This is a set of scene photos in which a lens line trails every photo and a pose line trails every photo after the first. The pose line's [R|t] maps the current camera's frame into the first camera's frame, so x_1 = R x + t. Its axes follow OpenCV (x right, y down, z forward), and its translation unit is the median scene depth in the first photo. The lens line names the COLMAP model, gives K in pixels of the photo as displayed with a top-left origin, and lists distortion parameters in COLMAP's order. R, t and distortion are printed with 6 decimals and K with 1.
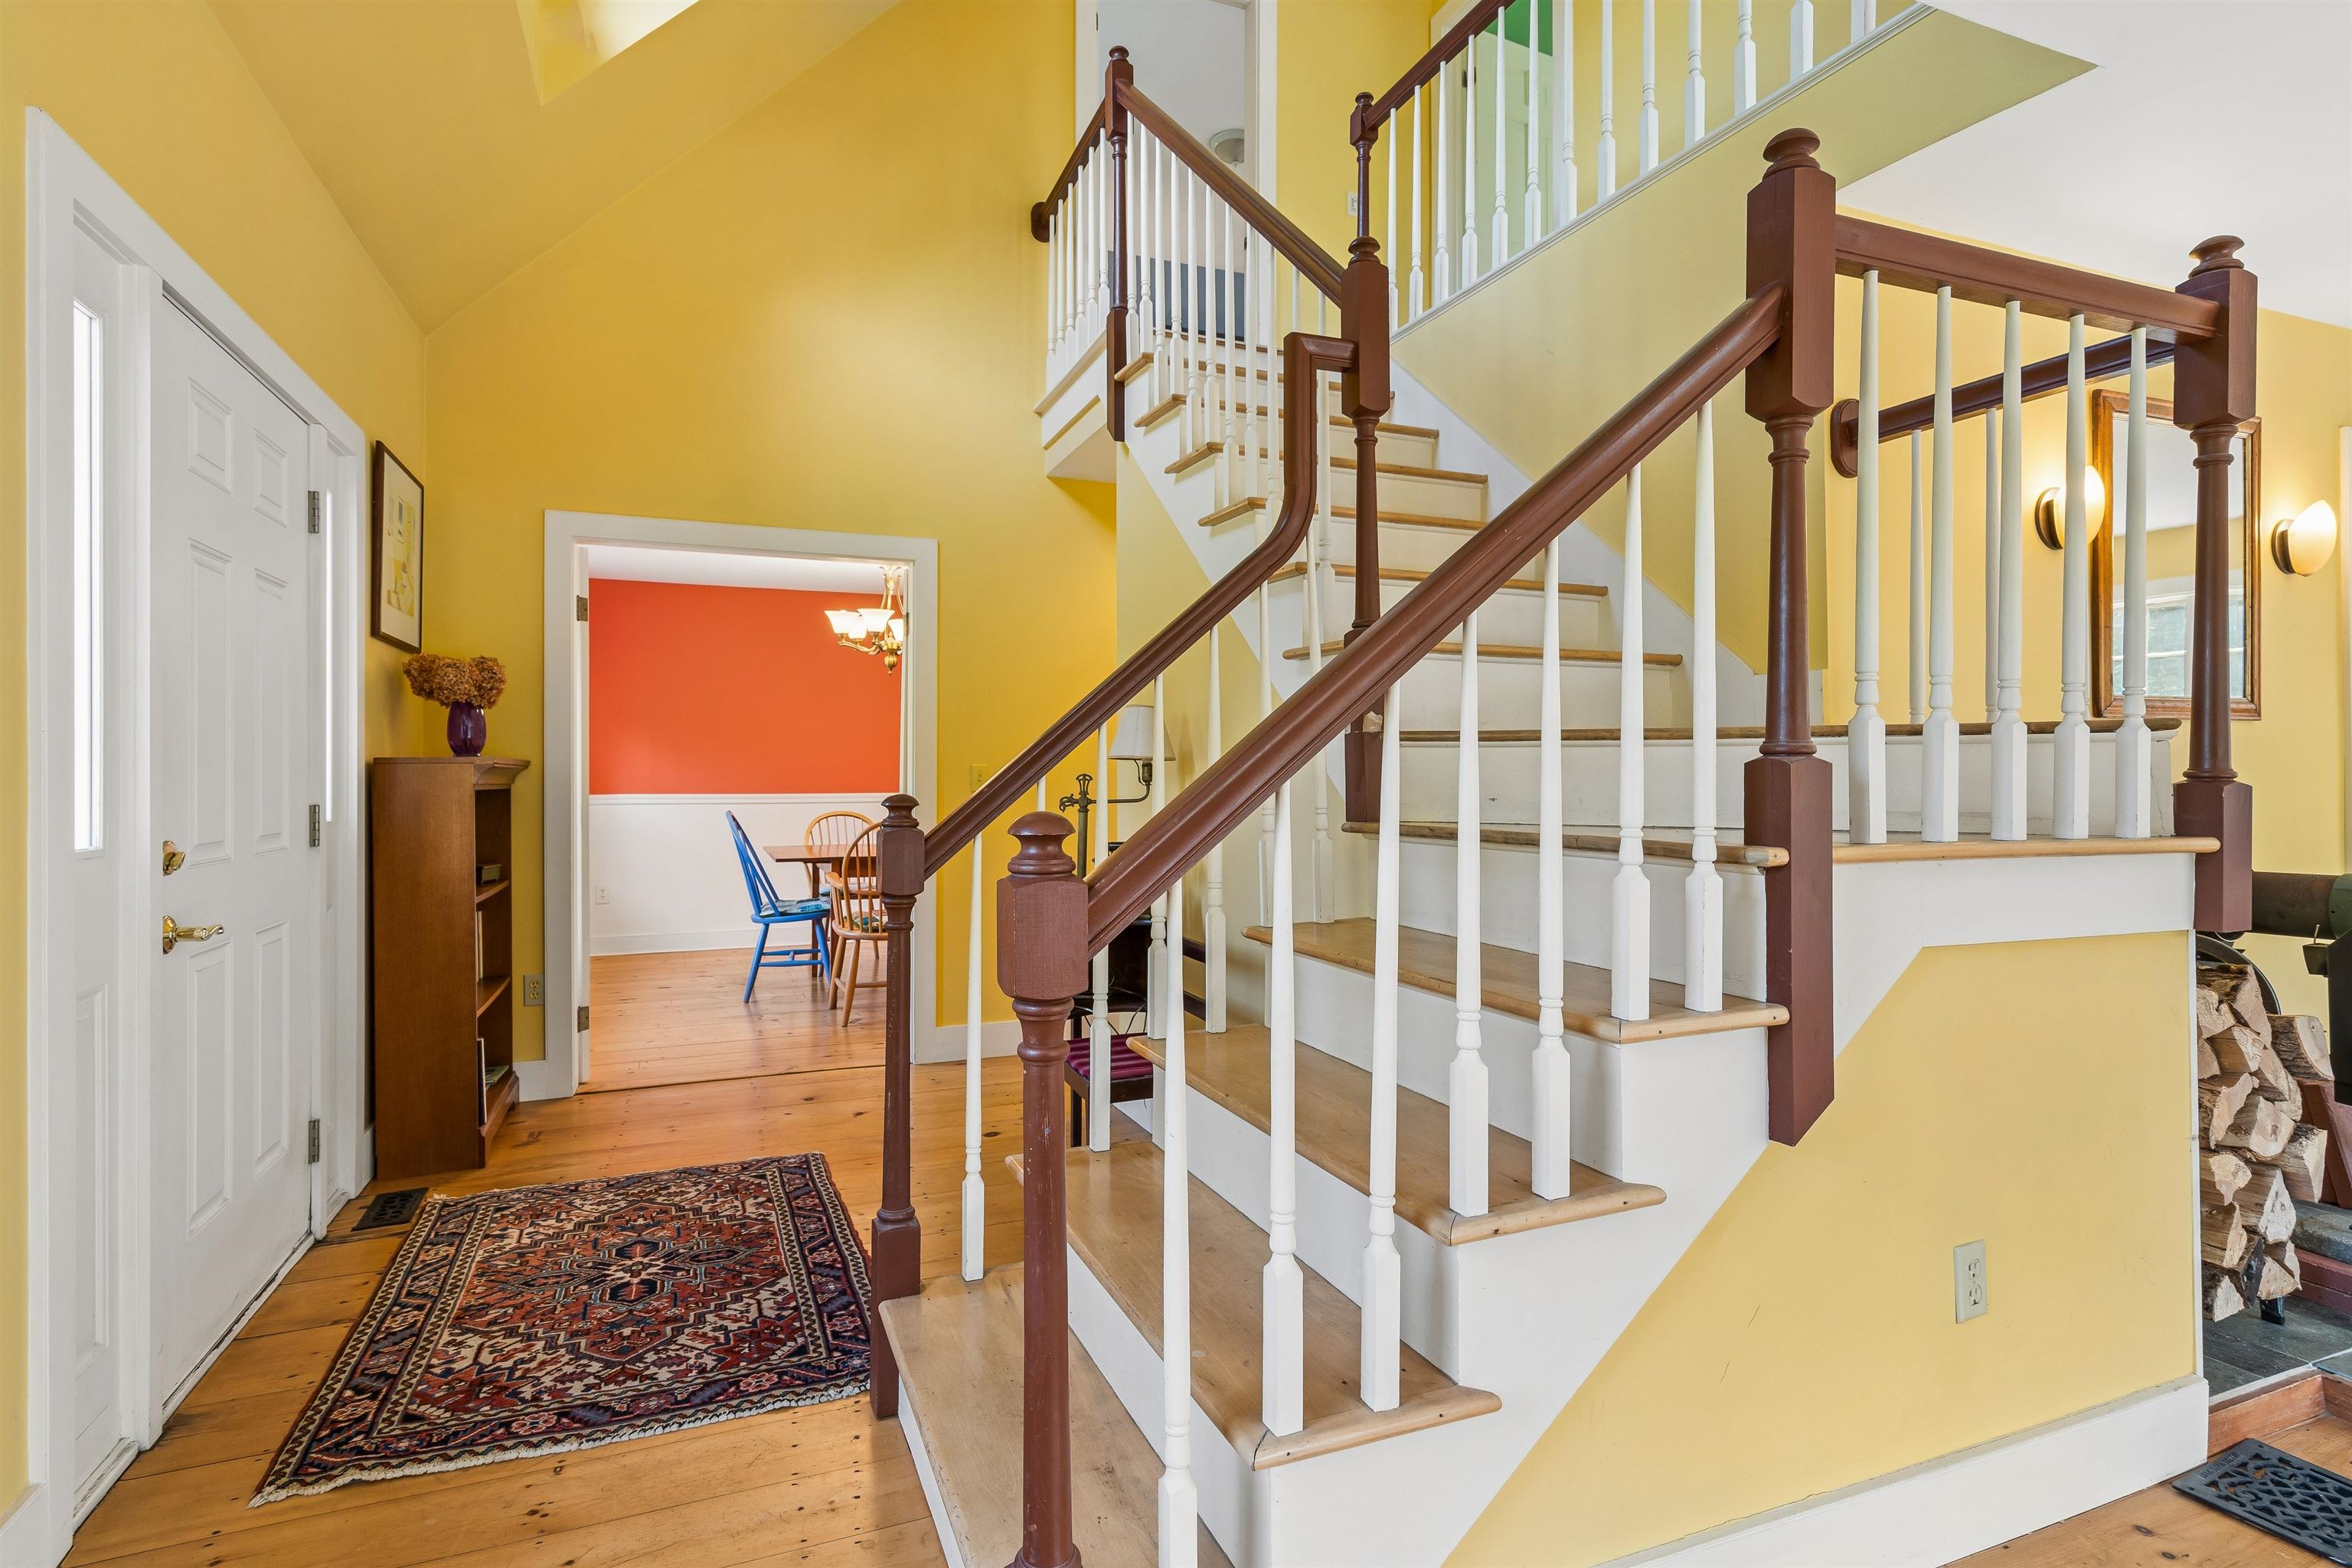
lens RADIAL K [[1143.1, 0, 1173.4], [0, 1143.1, 779.2], [0, 0, 1]] dist [0.011089, -0.000446]
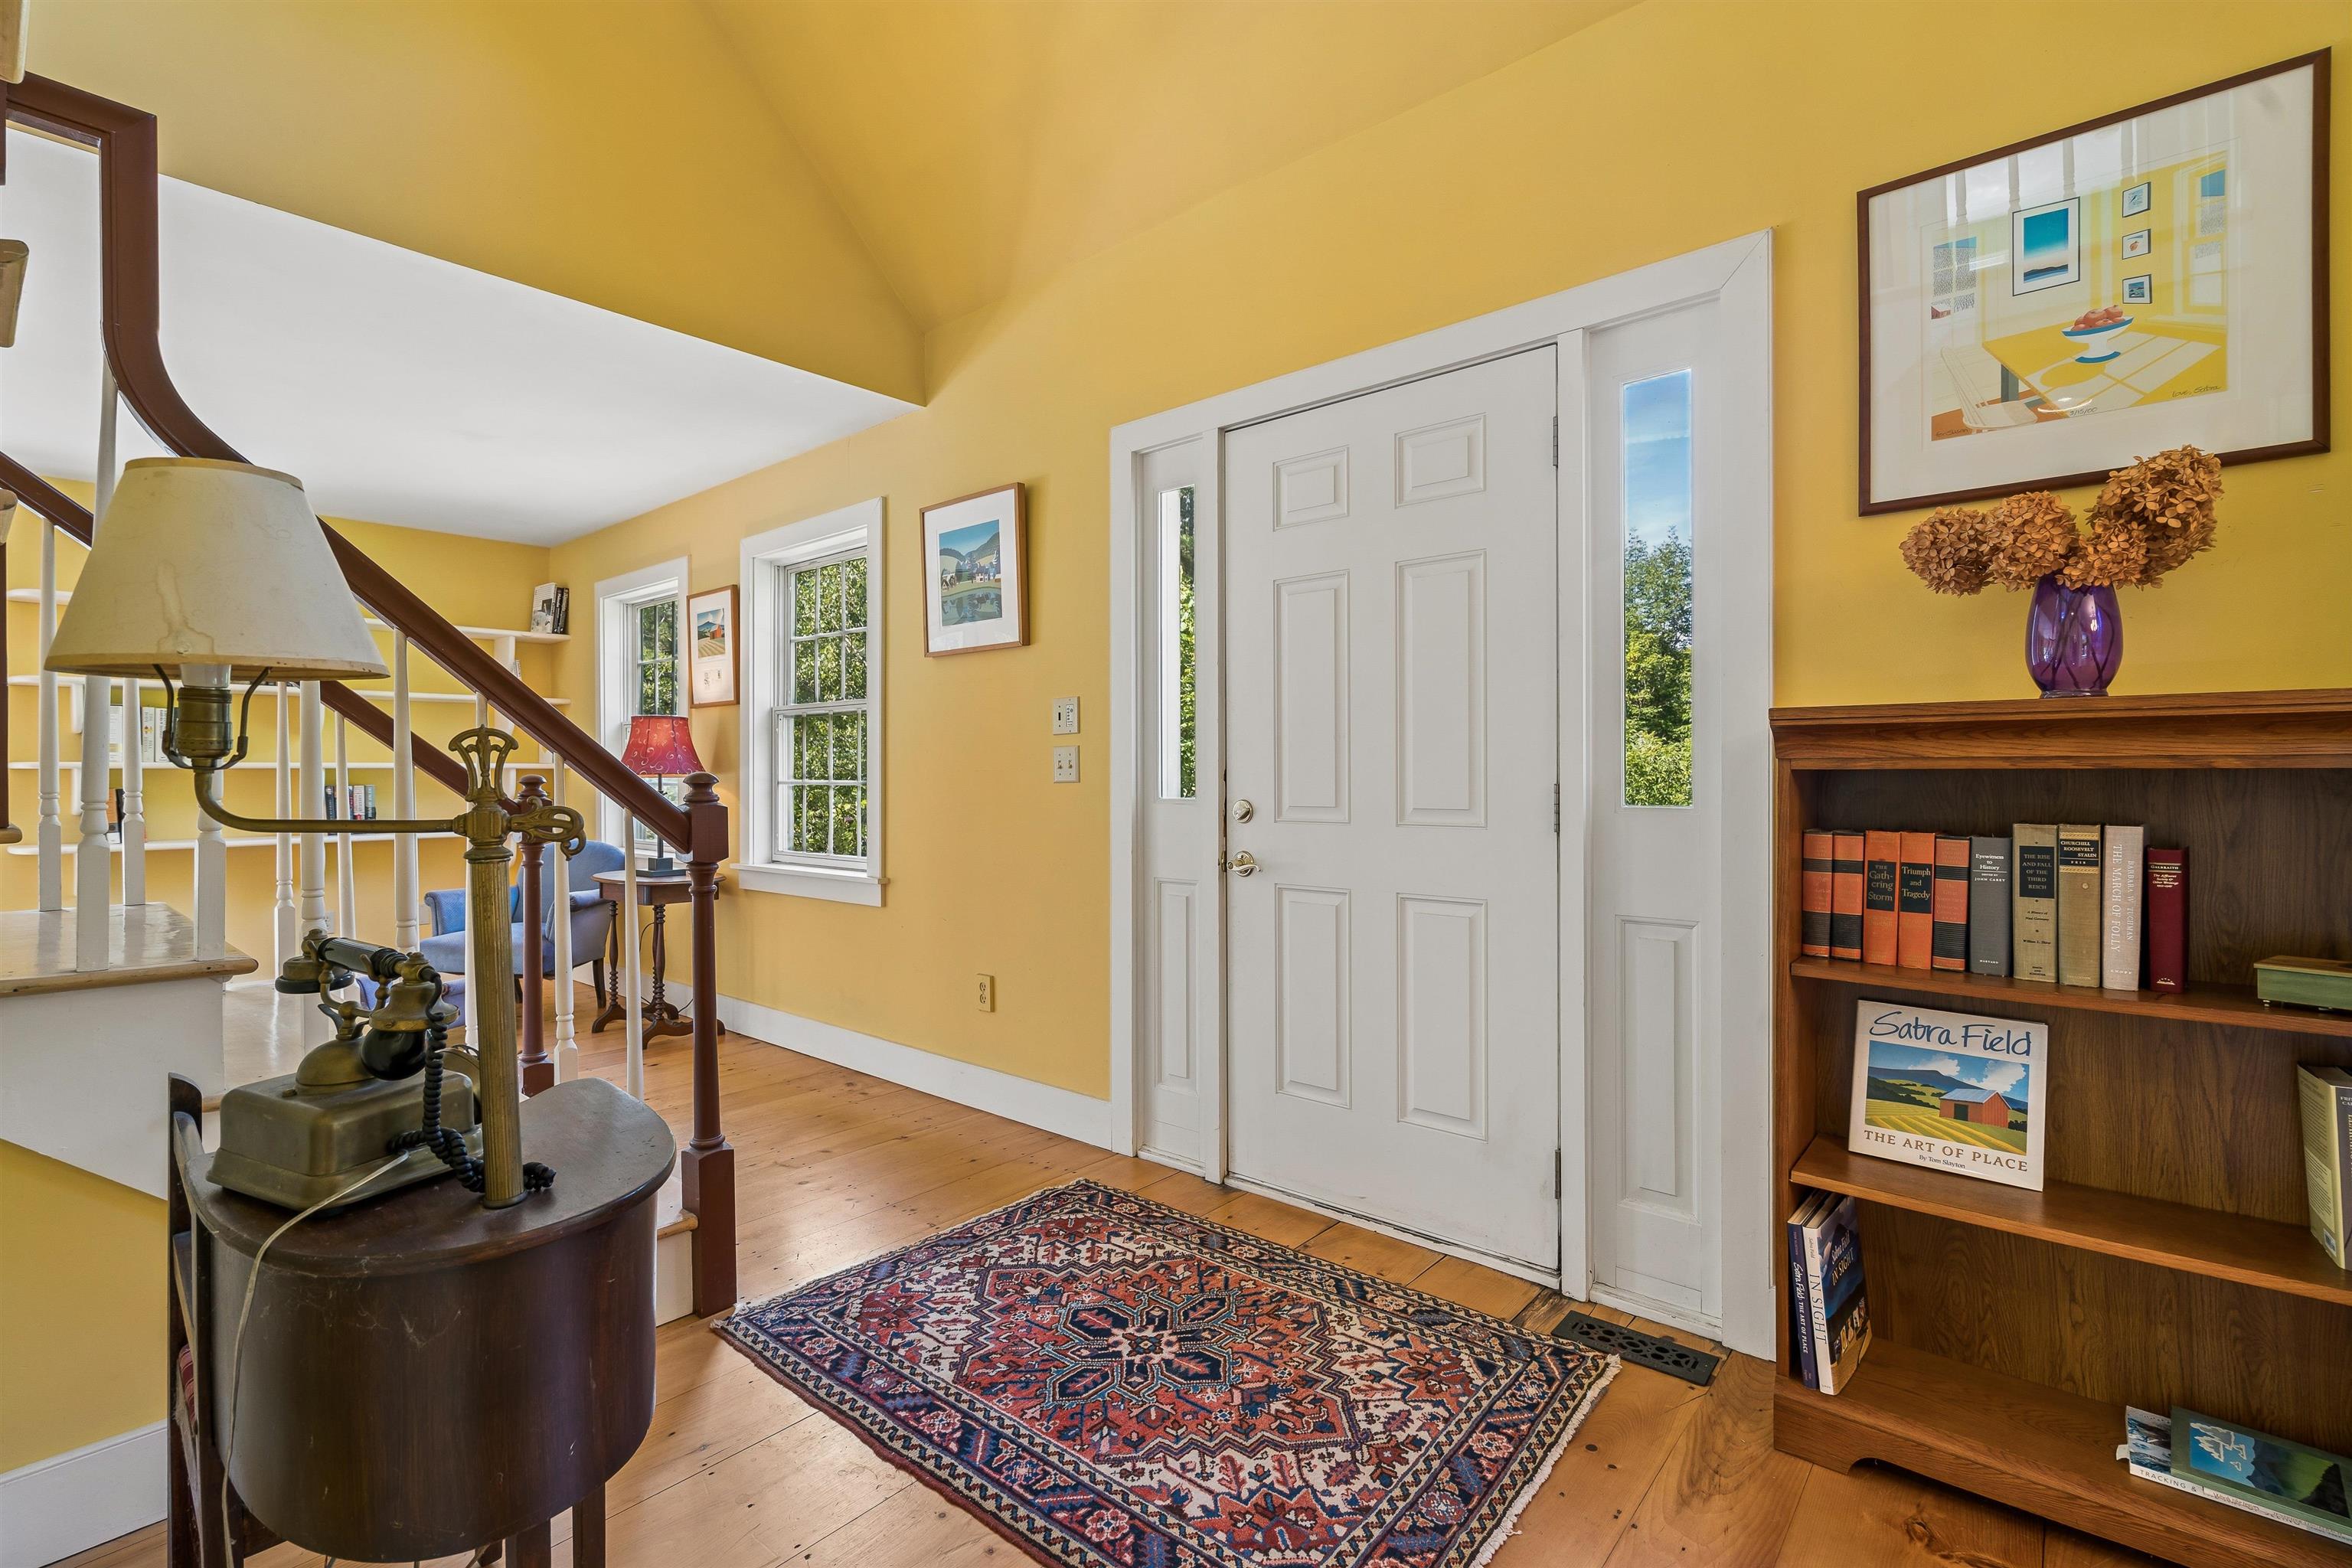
lens RADIAL K [[1070.2, 0, 1171.0], [0, 1070.2, 783.7], [0, 0, 1]] dist [0.000263, 0.001930]
pose [[-0.895991, 0.011098, -0.443933, -0.172323], [0.006794, 0.999913, 0.011284, 0.015874], [0.444019, 0.007094, -0.895989, 1.998048]]
